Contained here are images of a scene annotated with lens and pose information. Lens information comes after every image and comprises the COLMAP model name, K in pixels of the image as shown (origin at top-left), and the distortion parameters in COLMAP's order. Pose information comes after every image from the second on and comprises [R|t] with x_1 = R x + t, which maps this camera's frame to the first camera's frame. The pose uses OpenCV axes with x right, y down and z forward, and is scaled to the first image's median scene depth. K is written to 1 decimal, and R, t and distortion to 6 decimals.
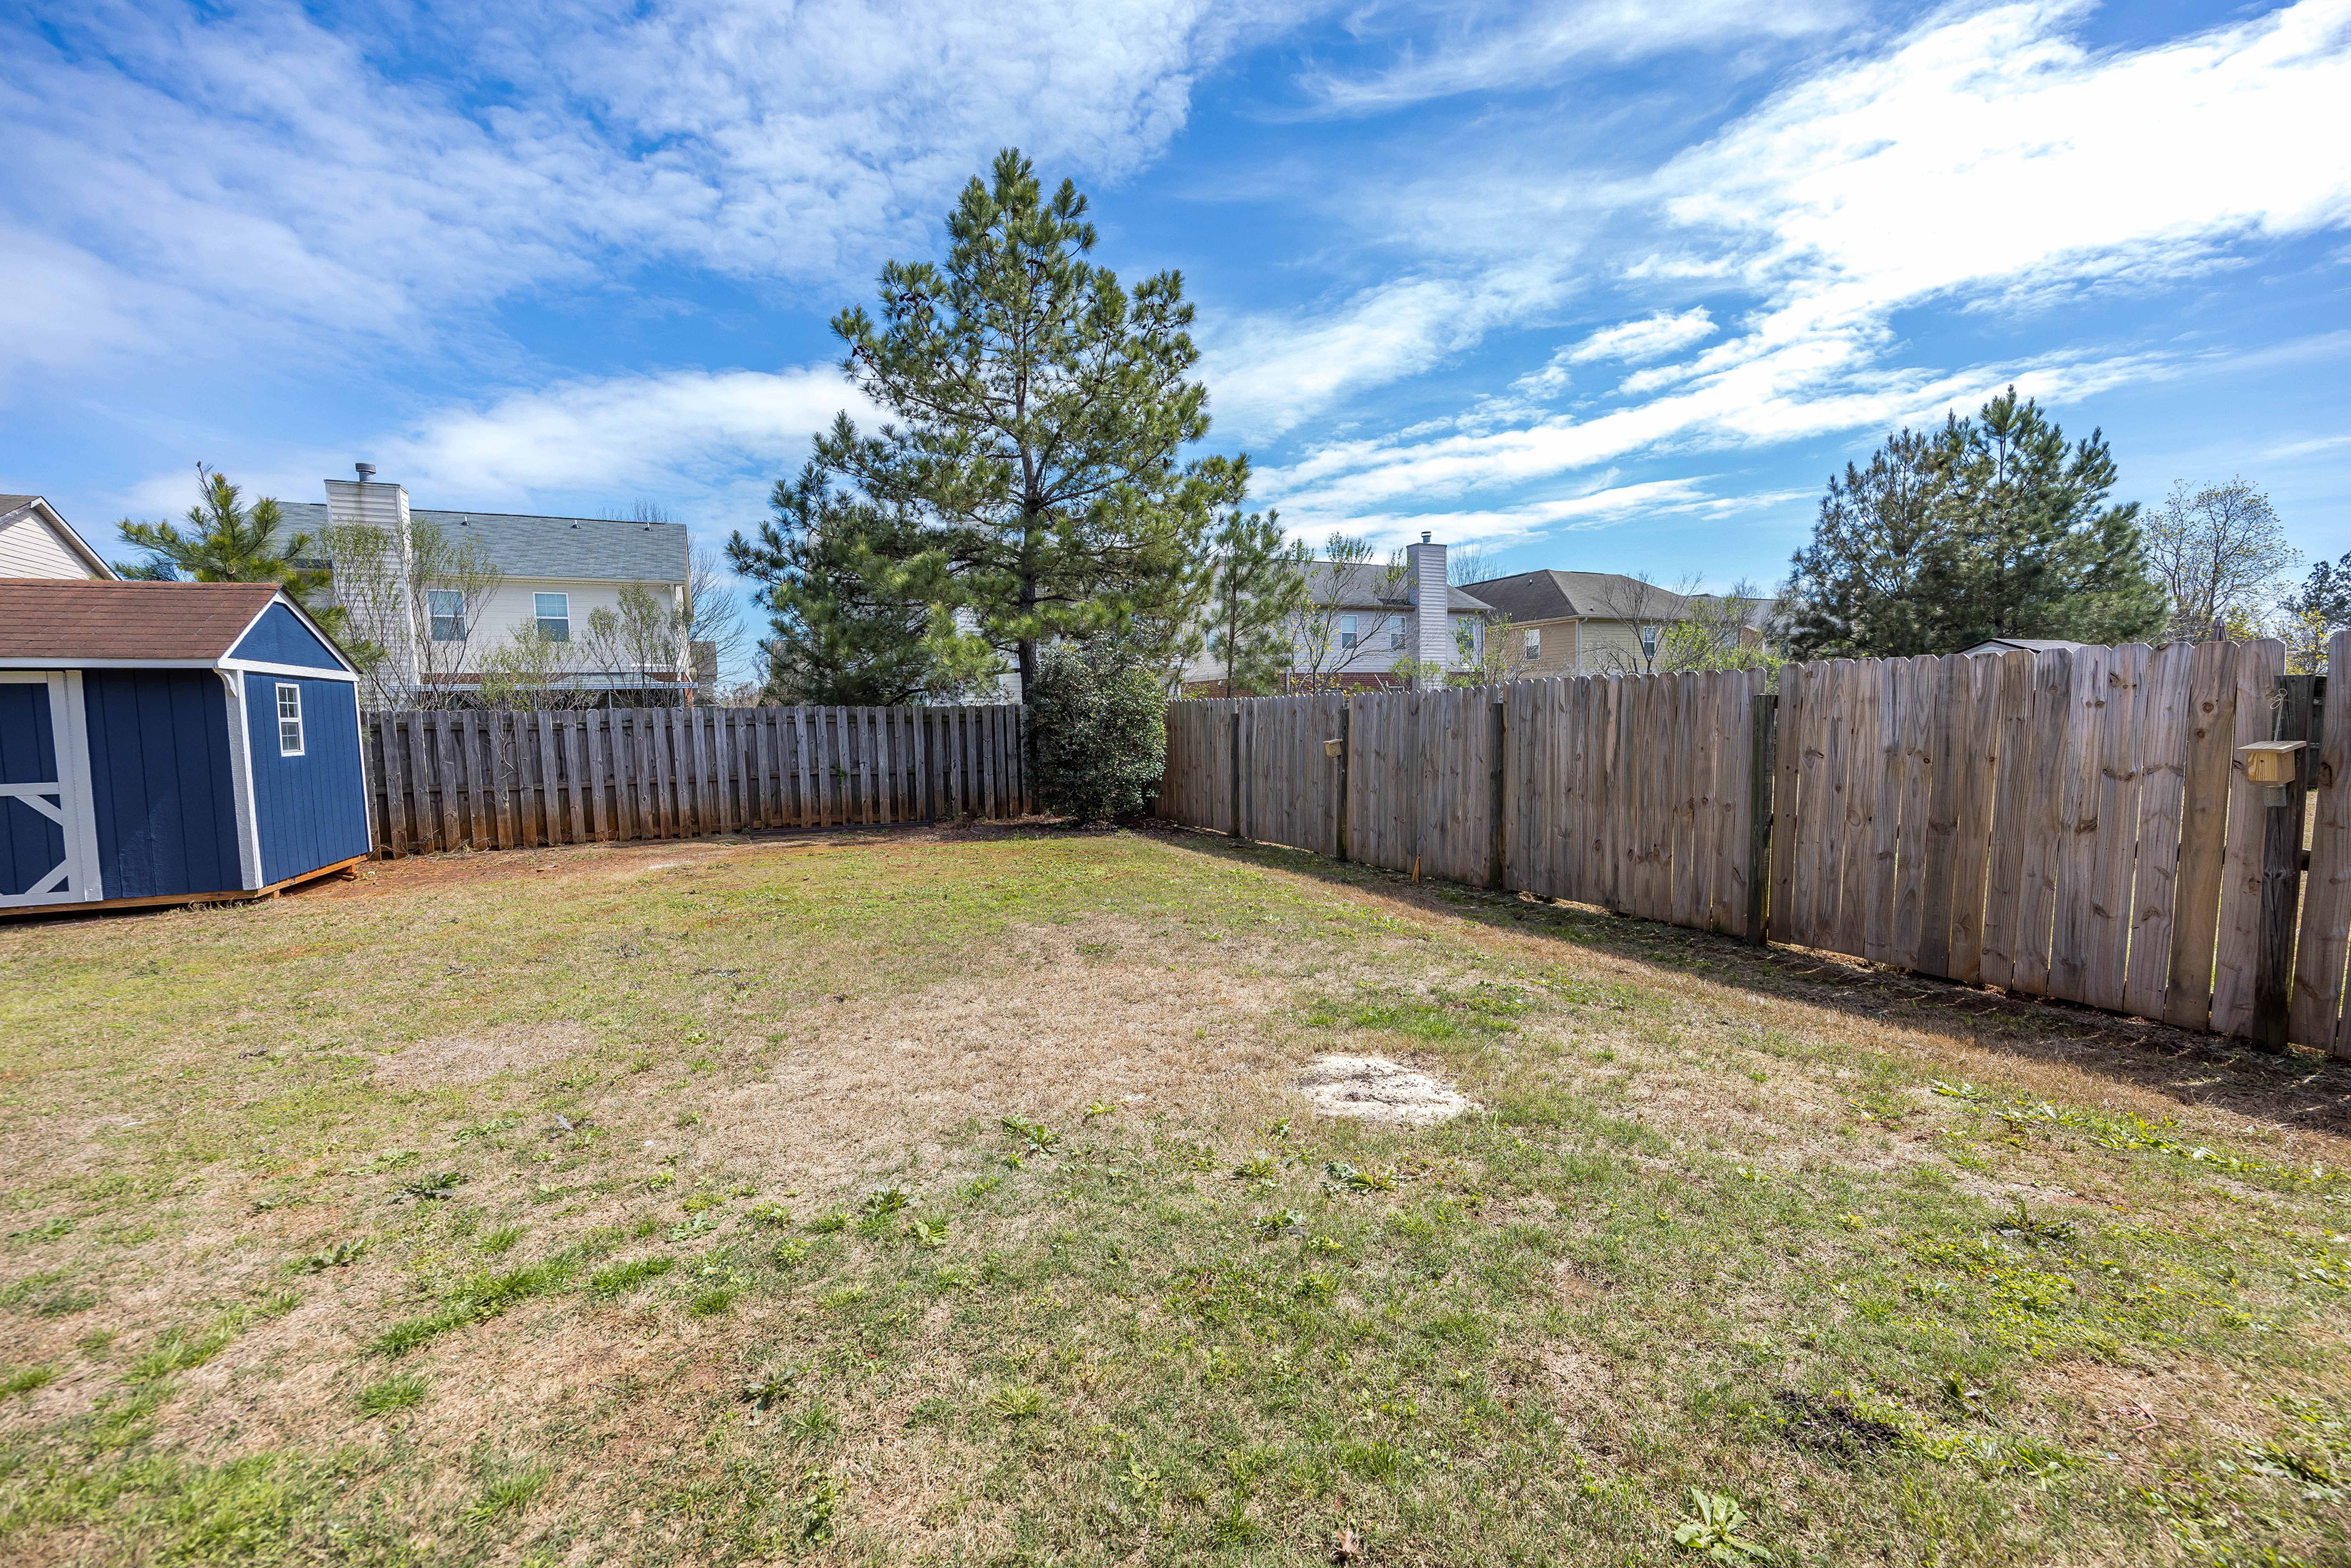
lens RADIAL K [[954.6, 0, 1197.7], [0, 954.6, 814.2], [0, 0, 1]] dist [0.008181, -0.001434]
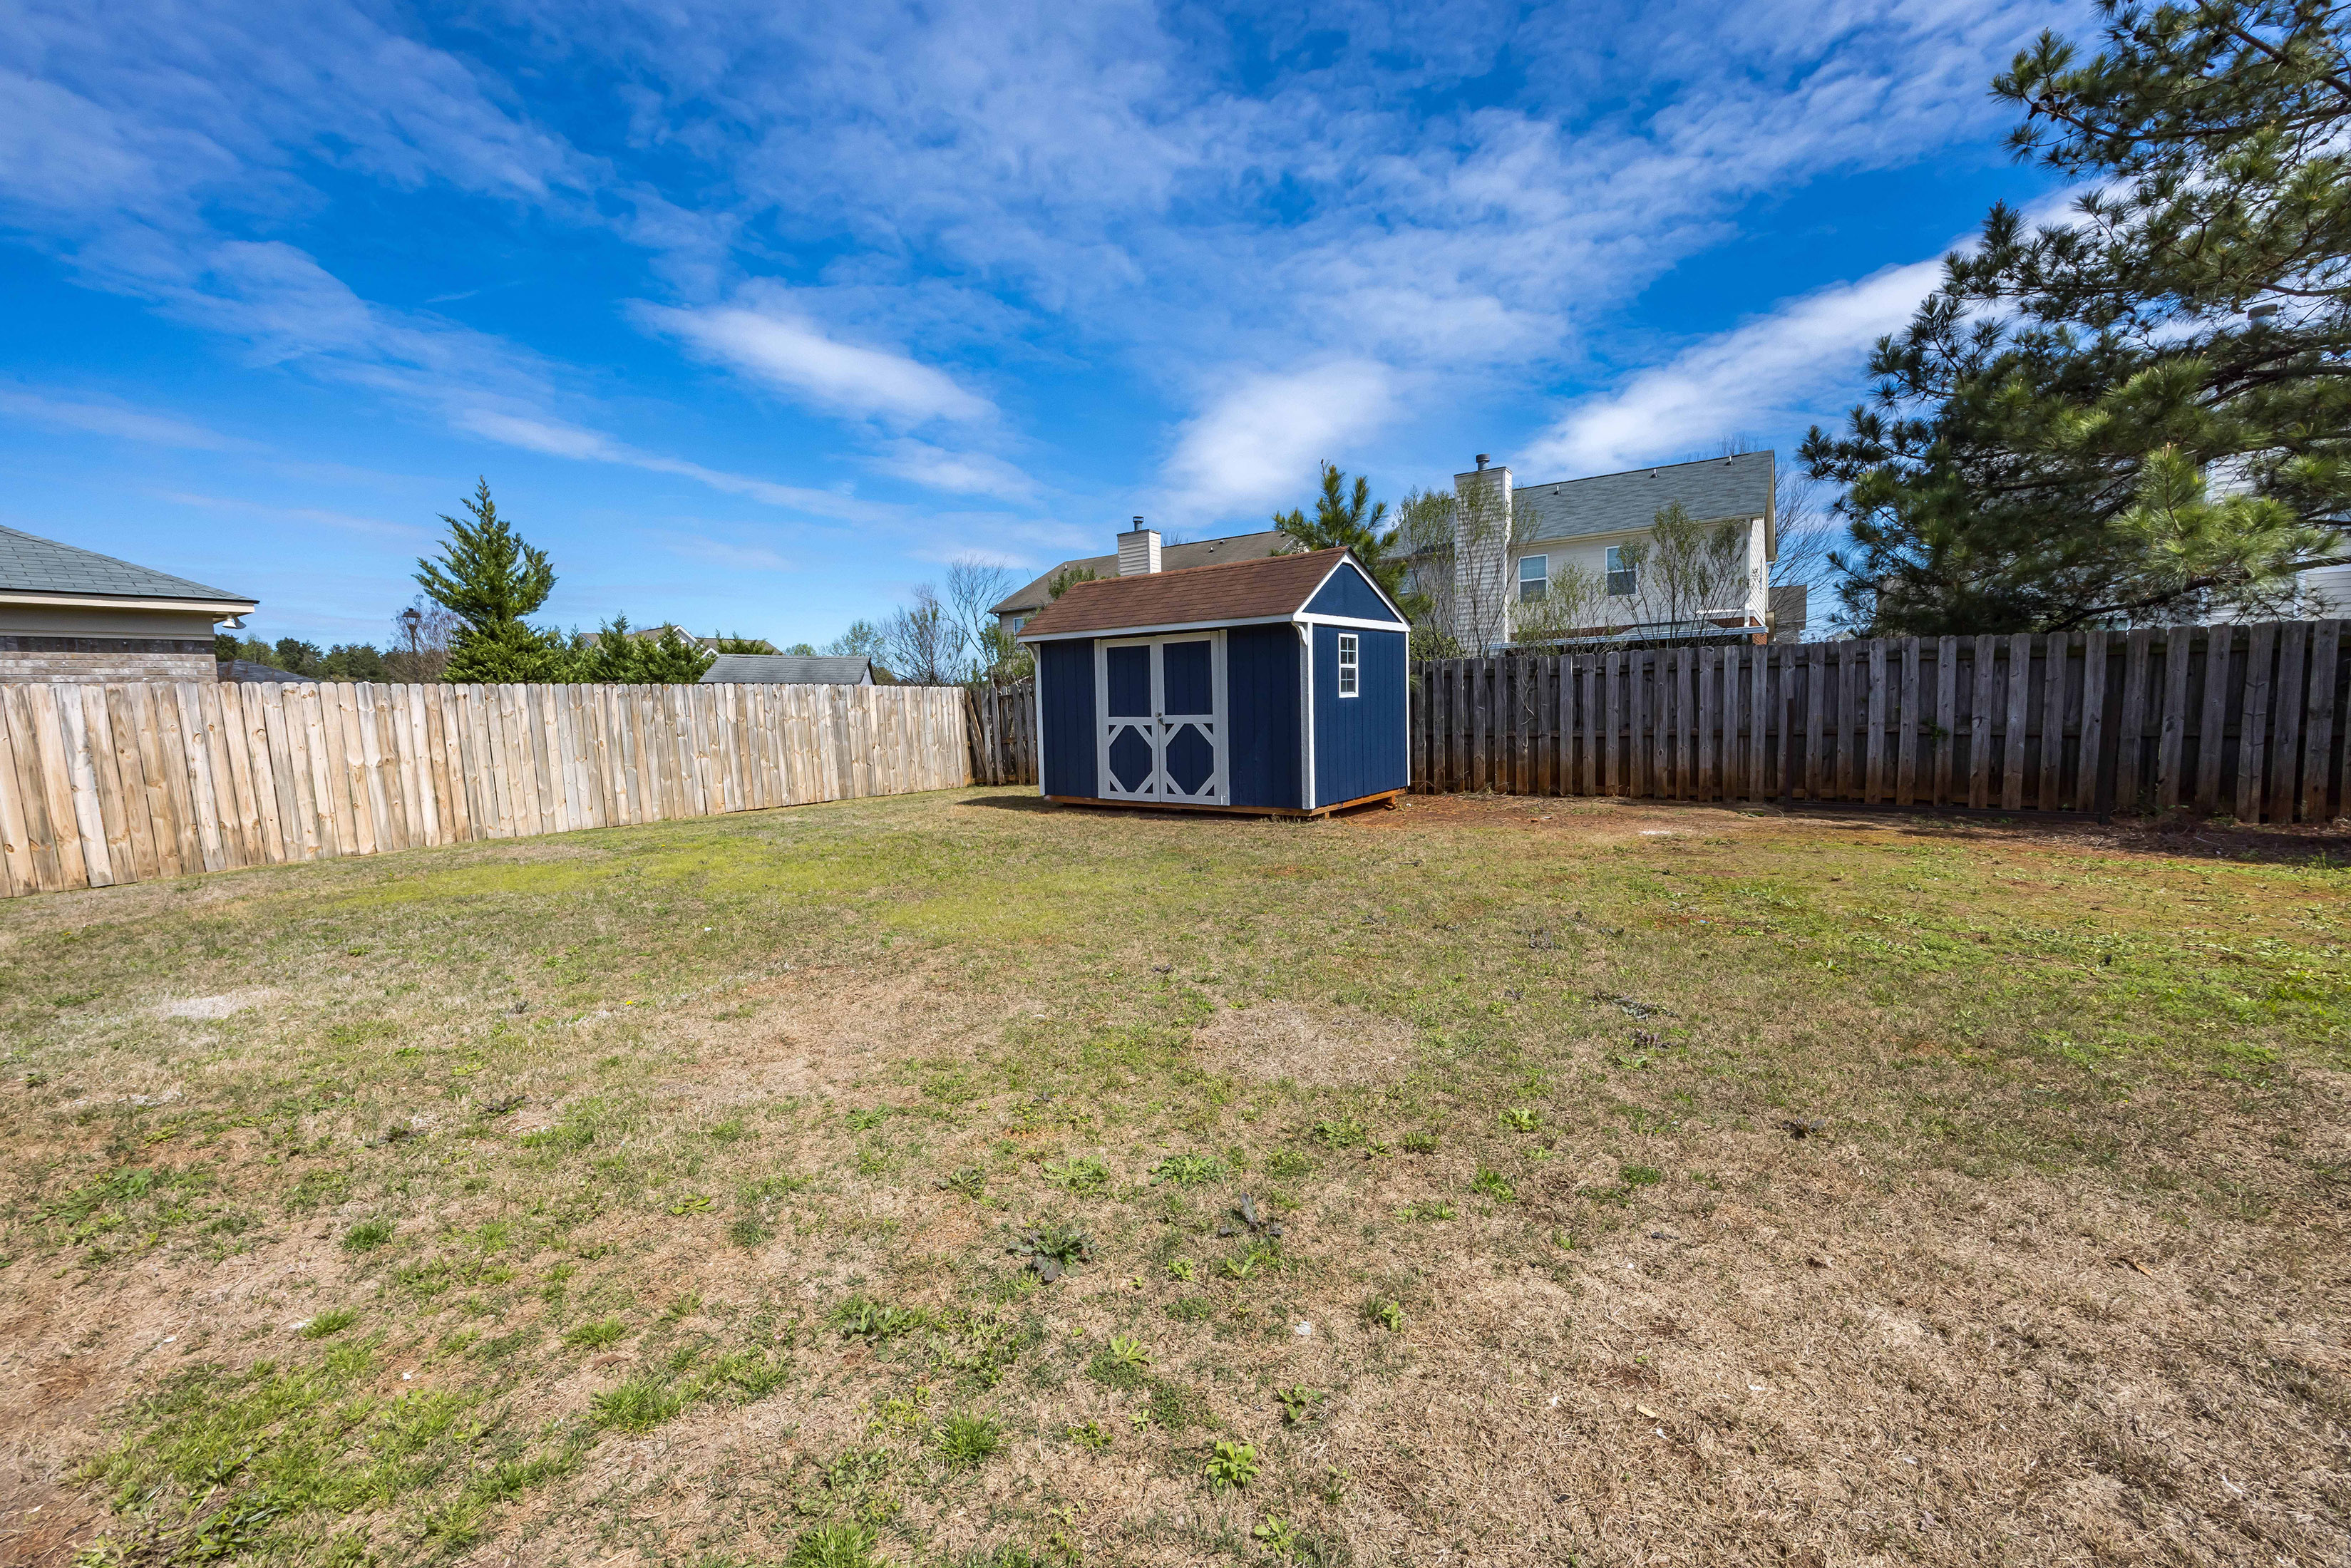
lens RADIAL K [[954.6, 0, 1150.1], [0, 954.6, 787.0], [0, 0, 1]] dist [0.008181, -0.001434]
pose [[0.483550, 0.085737, -0.871108, -0.037988], [-0.072818, 0.995682, 0.057577, -0.001336], [0.872283, 0.035590, 0.487705, 0.162198]]
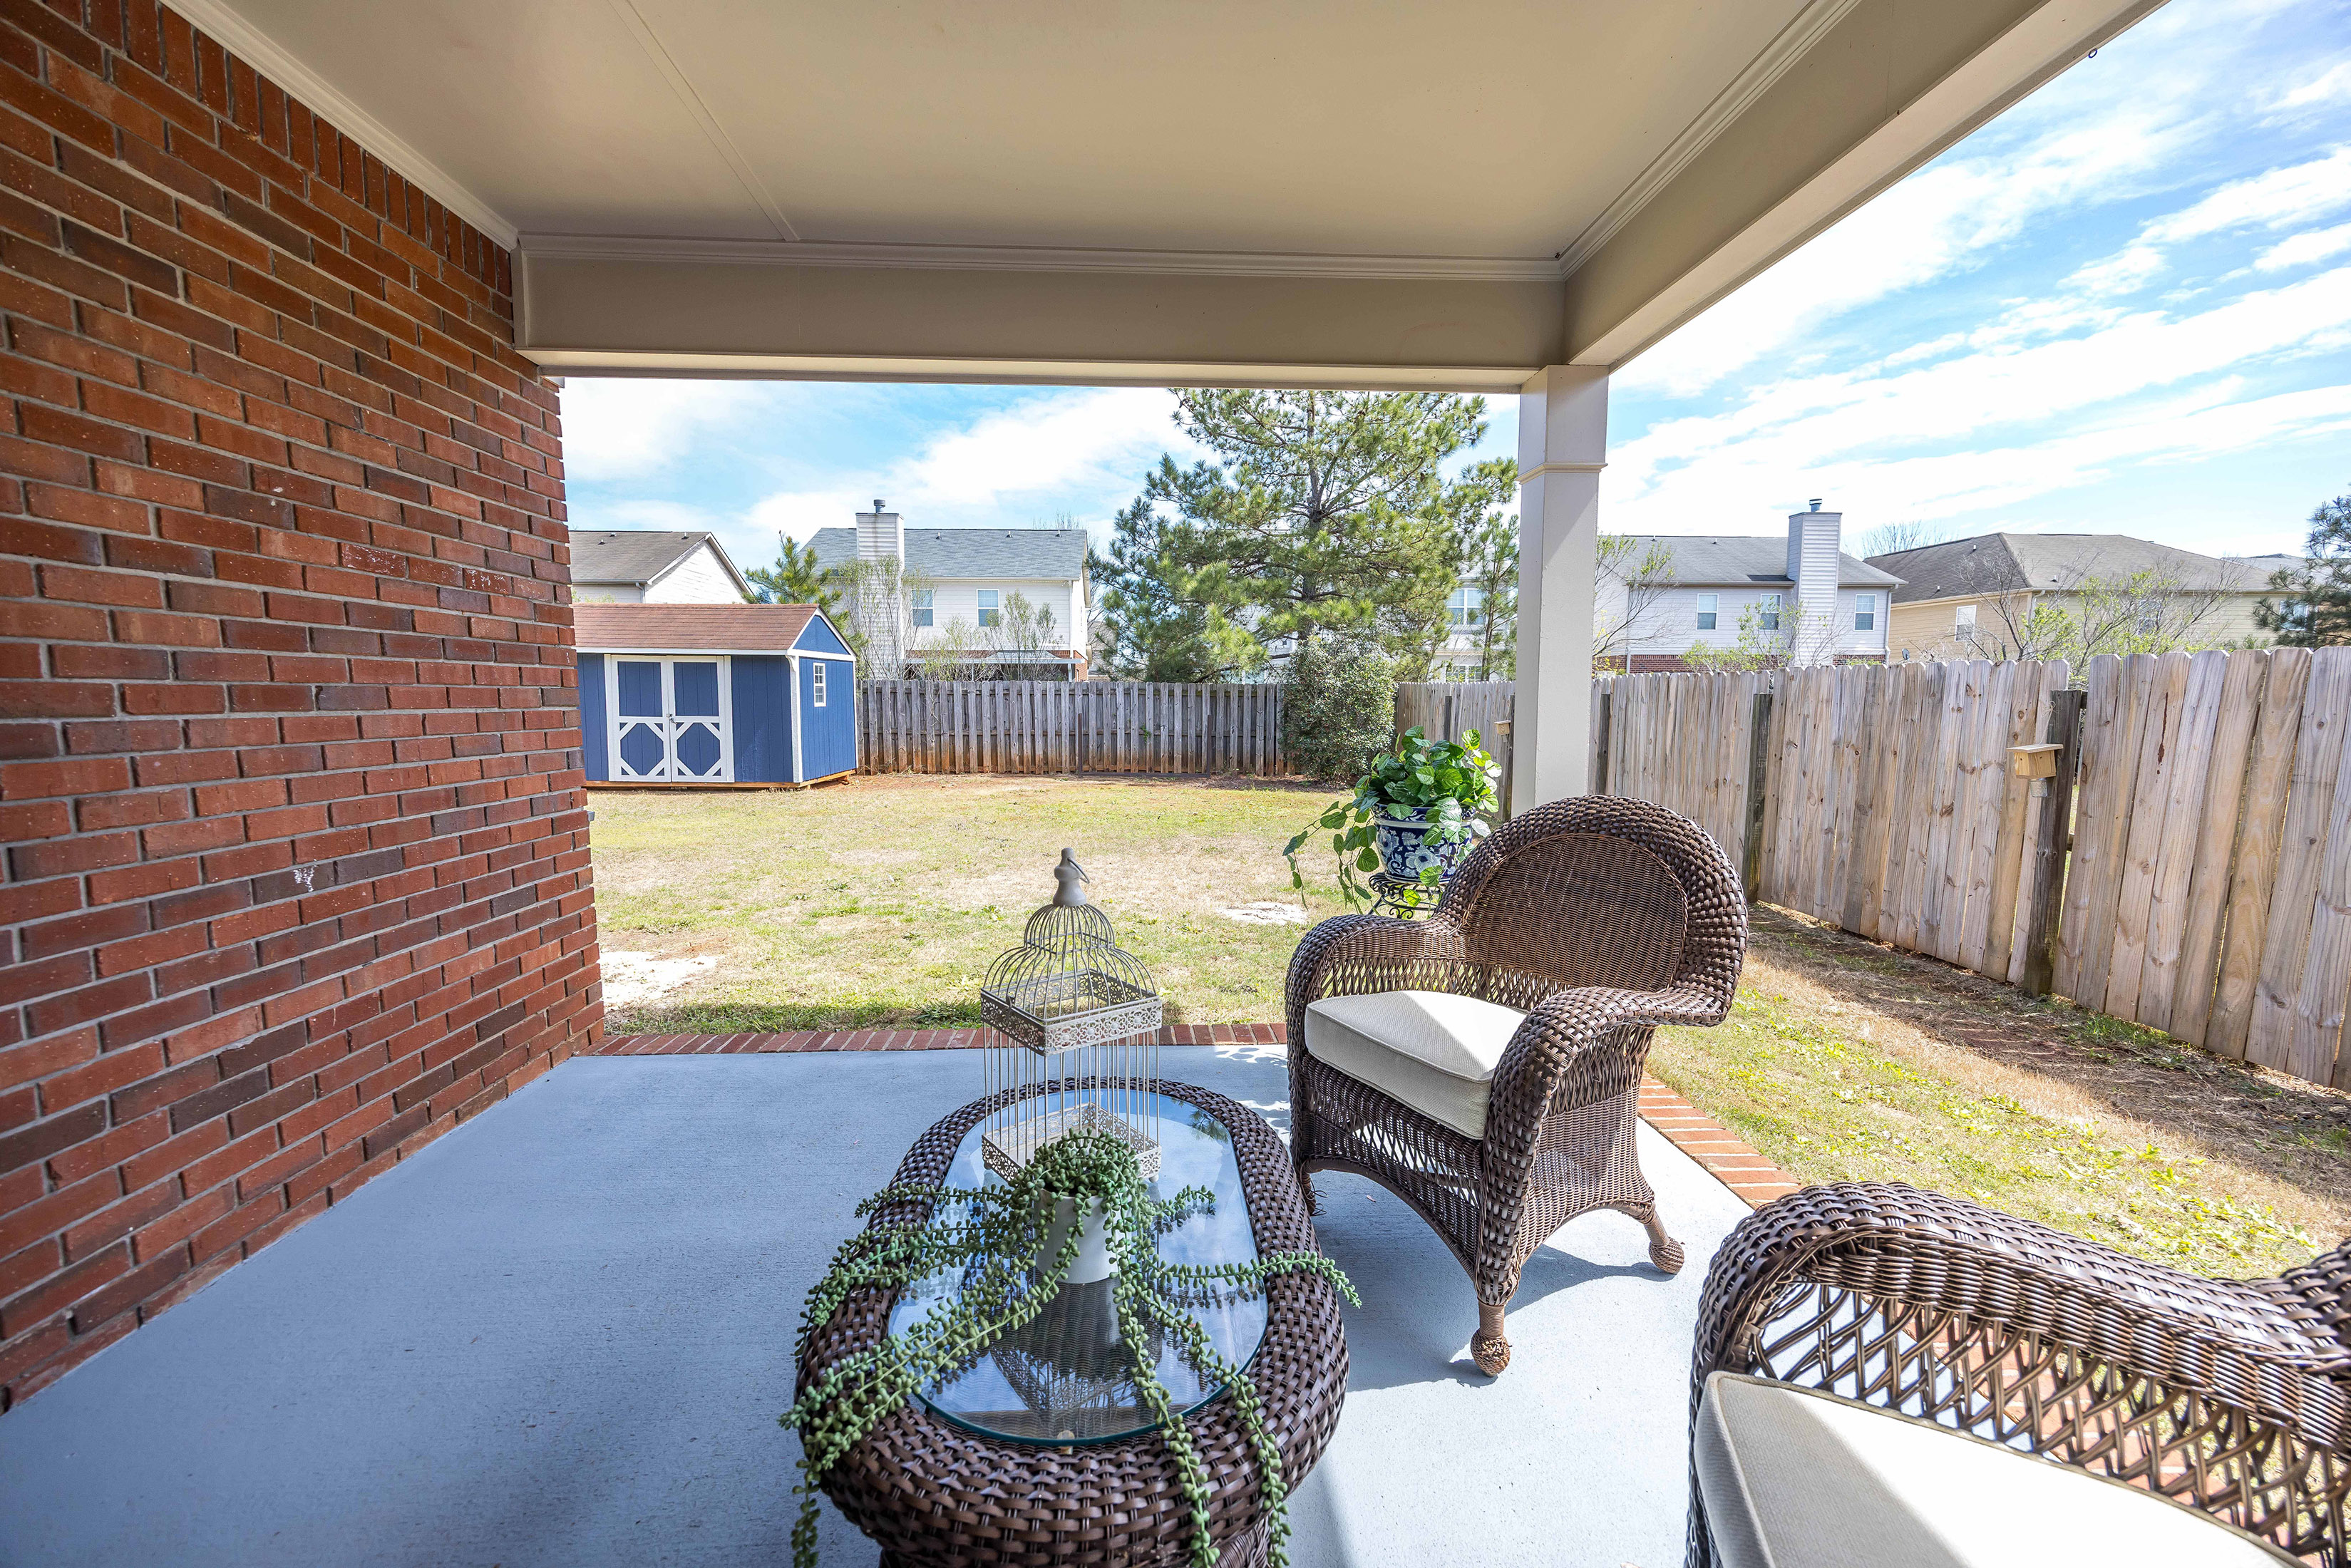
lens RADIAL K [[976.4, 0, 1194.7], [0, 976.4, 799.4], [0, 0, 1]] dist [0.017866, -0.000245]
pose [[0.918583, 0.069689, -0.389036, 0.218838], [-0.066369, 0.997553, 0.021984, 0.013797], [0.389616, 0.005626, 0.920960, -0.207699]]
